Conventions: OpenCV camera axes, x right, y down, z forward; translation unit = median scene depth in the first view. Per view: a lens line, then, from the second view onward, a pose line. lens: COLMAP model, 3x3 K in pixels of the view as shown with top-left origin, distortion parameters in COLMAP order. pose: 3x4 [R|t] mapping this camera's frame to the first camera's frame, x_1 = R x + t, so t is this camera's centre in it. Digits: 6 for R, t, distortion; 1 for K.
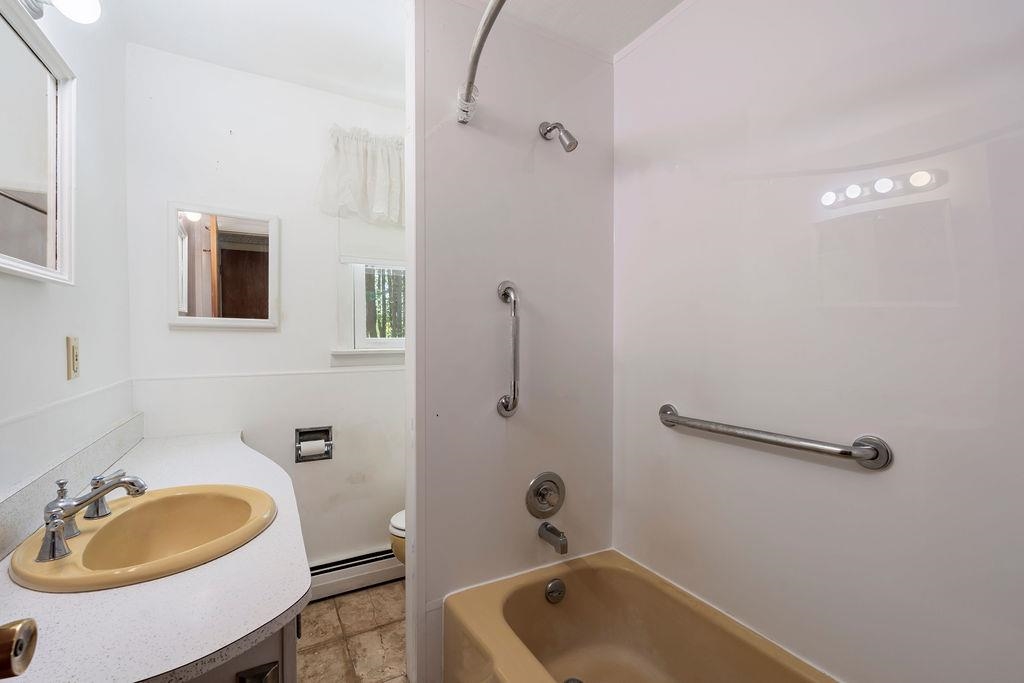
lens RADIAL K [[450.0, 0, 511.0], [0, 450.0, 333.8], [0, 0, 1]] dist [-0.000229, -0.000070]
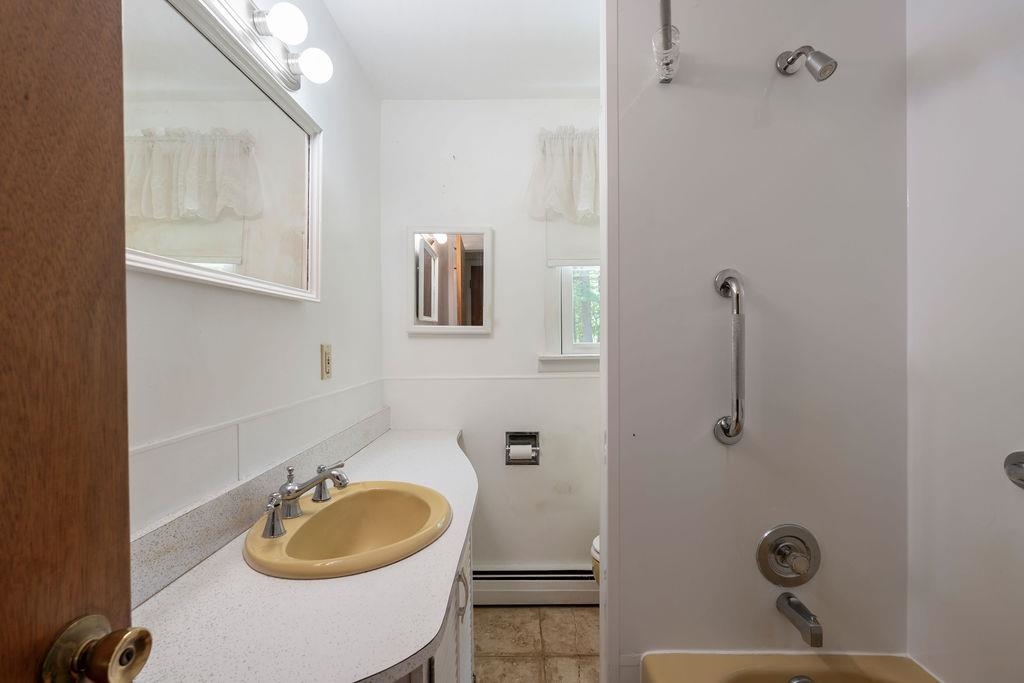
lens RADIAL K [[443.4, 0, 515.0], [0, 443.4, 340.0], [0, 0, 1]] dist [-0.000699, -0.000010]
pose [[0.869706, -0.009069, -0.493487, 0.049222], [0.012704, 0.999911, 0.004013, -0.002941], [0.493406, -0.009760, 0.869744, 0.149369]]
